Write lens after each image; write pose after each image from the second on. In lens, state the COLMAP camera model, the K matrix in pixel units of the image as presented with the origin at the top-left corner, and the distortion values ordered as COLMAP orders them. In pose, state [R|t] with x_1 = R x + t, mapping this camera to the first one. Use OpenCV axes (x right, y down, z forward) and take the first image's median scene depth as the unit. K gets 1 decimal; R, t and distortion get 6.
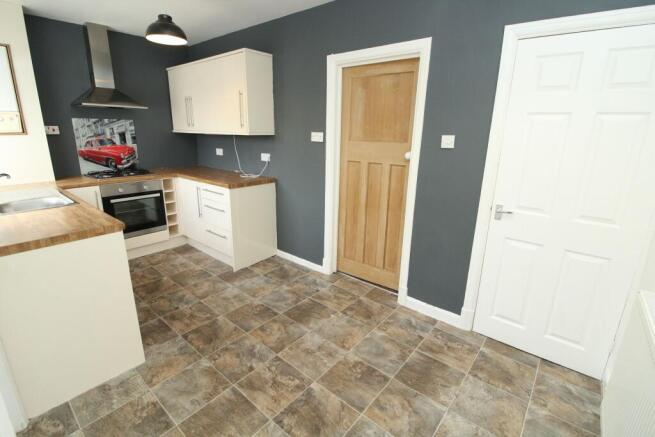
lens RADIAL K [[310.4, 0, 326.9], [0, 310.4, 214.5], [0, 0, 1]] dist [-0.014498, -0.002207]
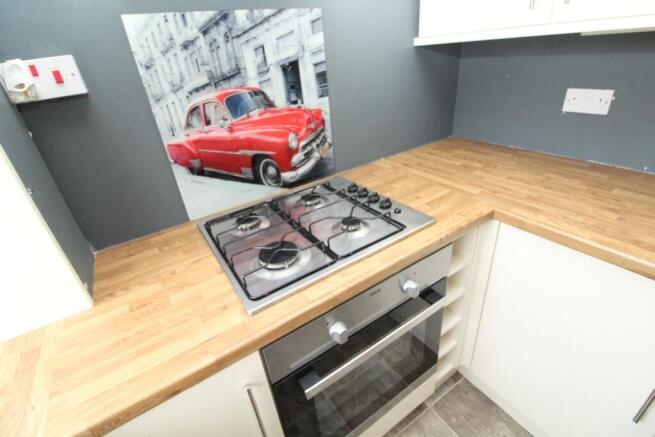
lens RADIAL K [[310.4, 0, 329.4], [0, 310.4, 221.7], [0, 0, 1]] dist [-0.014498, -0.002207]
pose [[0.949798, 0.040409, -0.310243, -0.568085], [0.033626, 0.972695, 0.229636, -0.196689], [0.311051, -0.228540, 0.922506, 0.754407]]
